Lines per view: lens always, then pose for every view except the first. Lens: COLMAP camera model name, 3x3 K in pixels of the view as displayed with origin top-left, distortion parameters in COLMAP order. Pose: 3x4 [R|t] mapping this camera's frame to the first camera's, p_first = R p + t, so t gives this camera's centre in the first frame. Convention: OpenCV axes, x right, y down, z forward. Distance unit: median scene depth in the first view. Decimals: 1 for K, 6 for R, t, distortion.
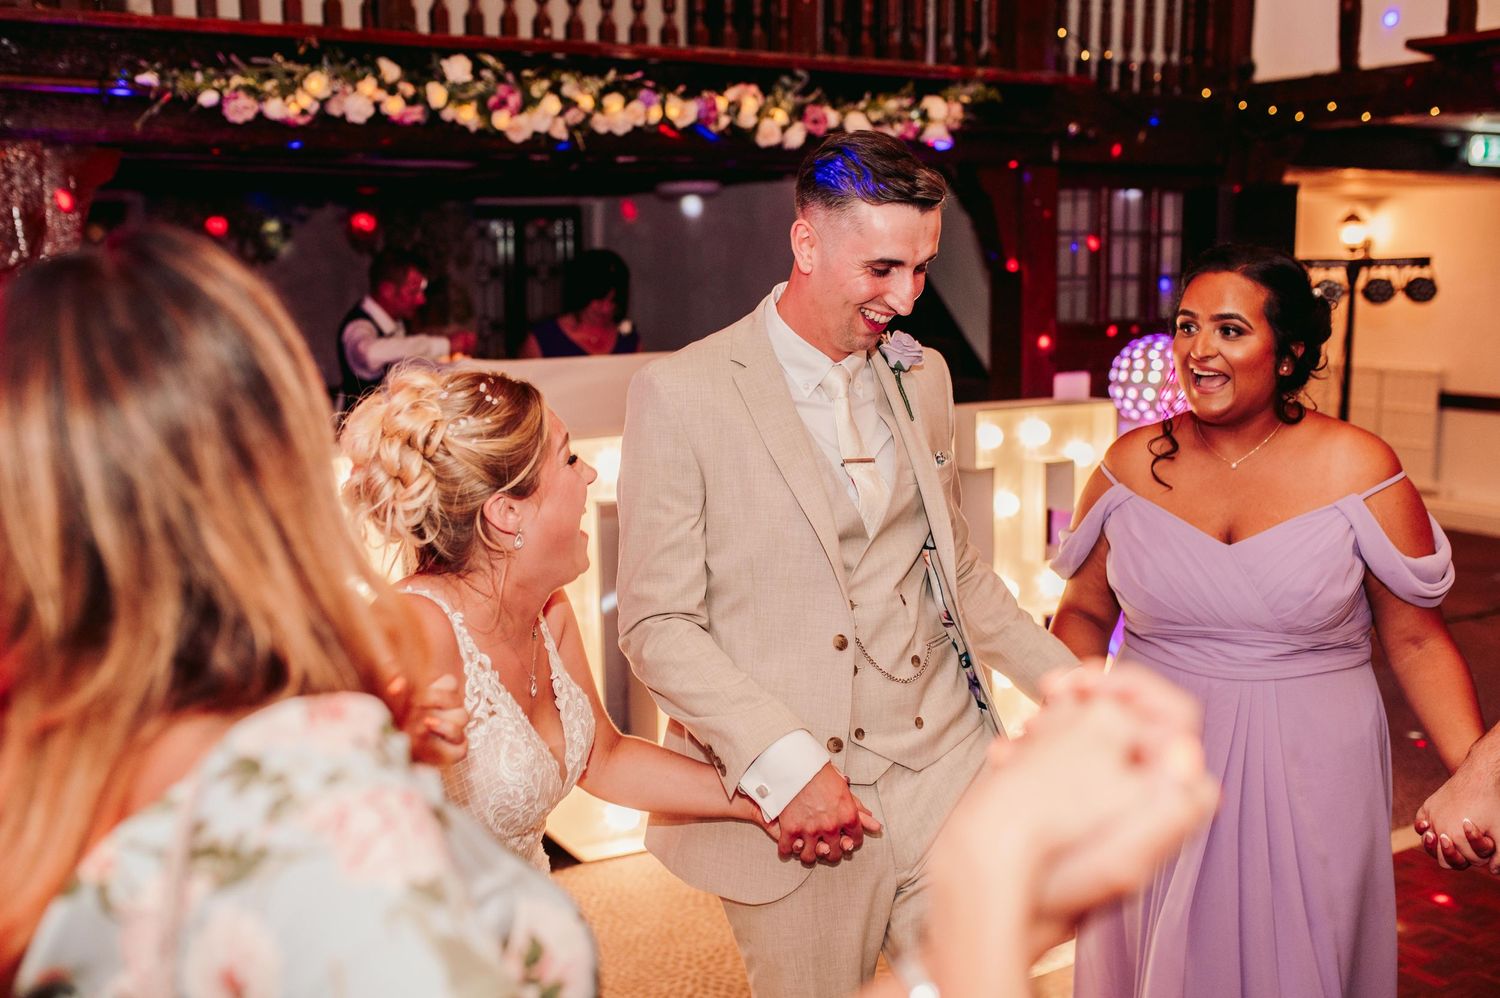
lens RADIAL K [[1516.8, 0, 750.0], [0, 1516.8, 499.0], [0, 0, 1]] dist [-0.074441, 0.179118]
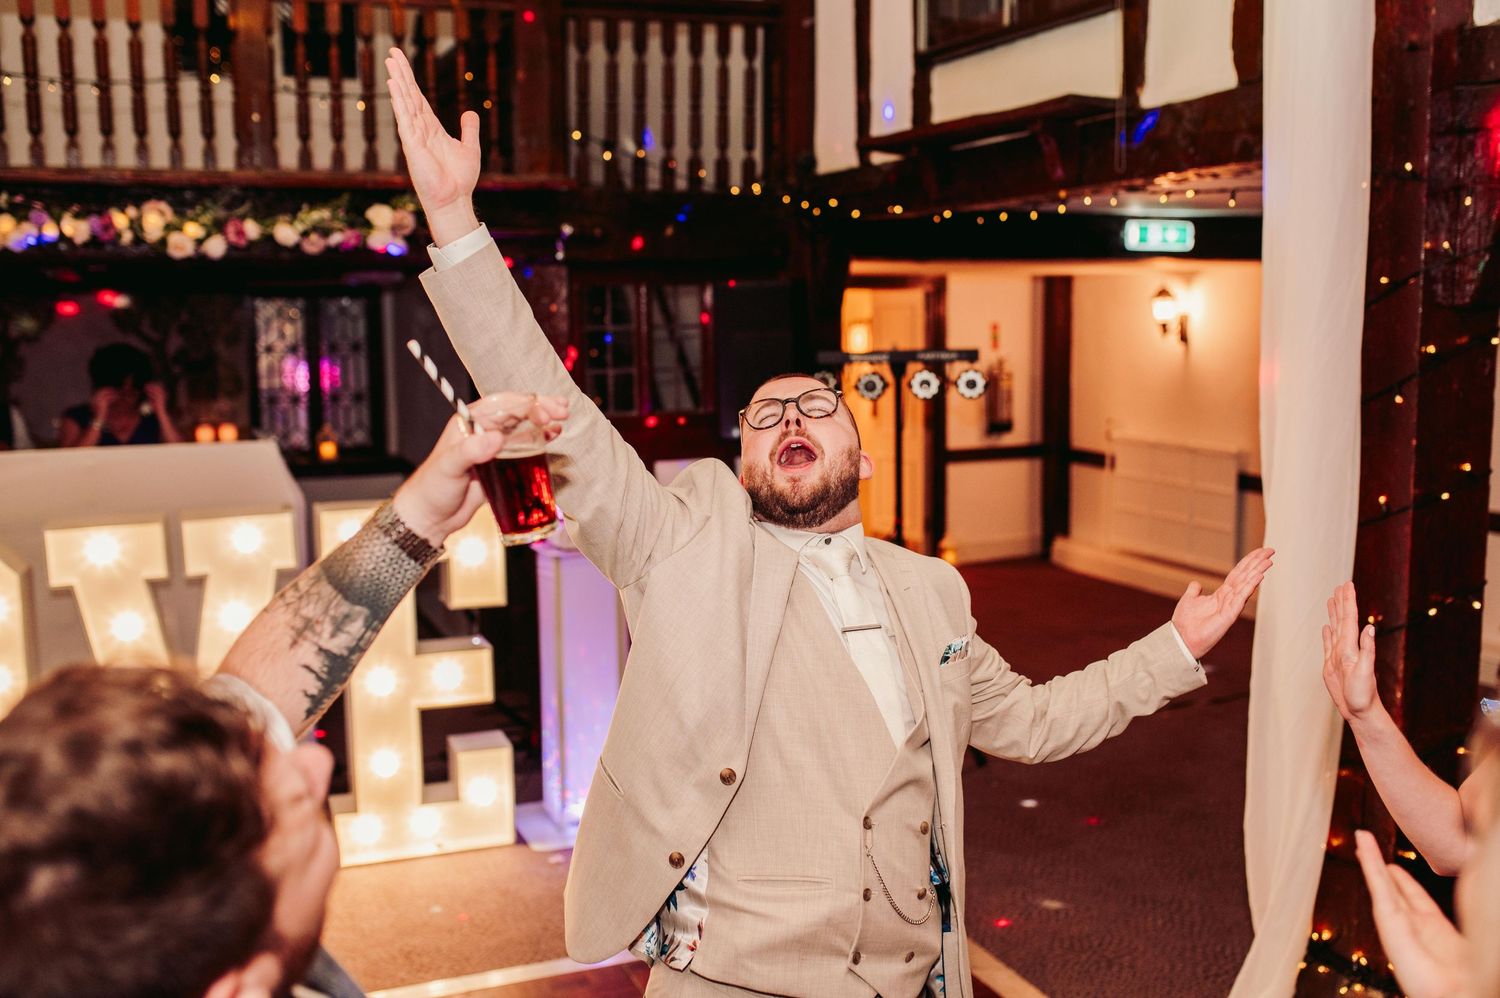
lens RADIAL K [[1516.8, 0, 750.0], [0, 1516.8, 499.0], [0, 0, 1]] dist [-0.074441, 0.179118]
pose [[0.987407, 0.020054, -0.156924, 0.572144], [-0.024887, 0.999273, -0.028891, -0.035785], [0.156230, 0.032432, 0.987188, -0.006889]]
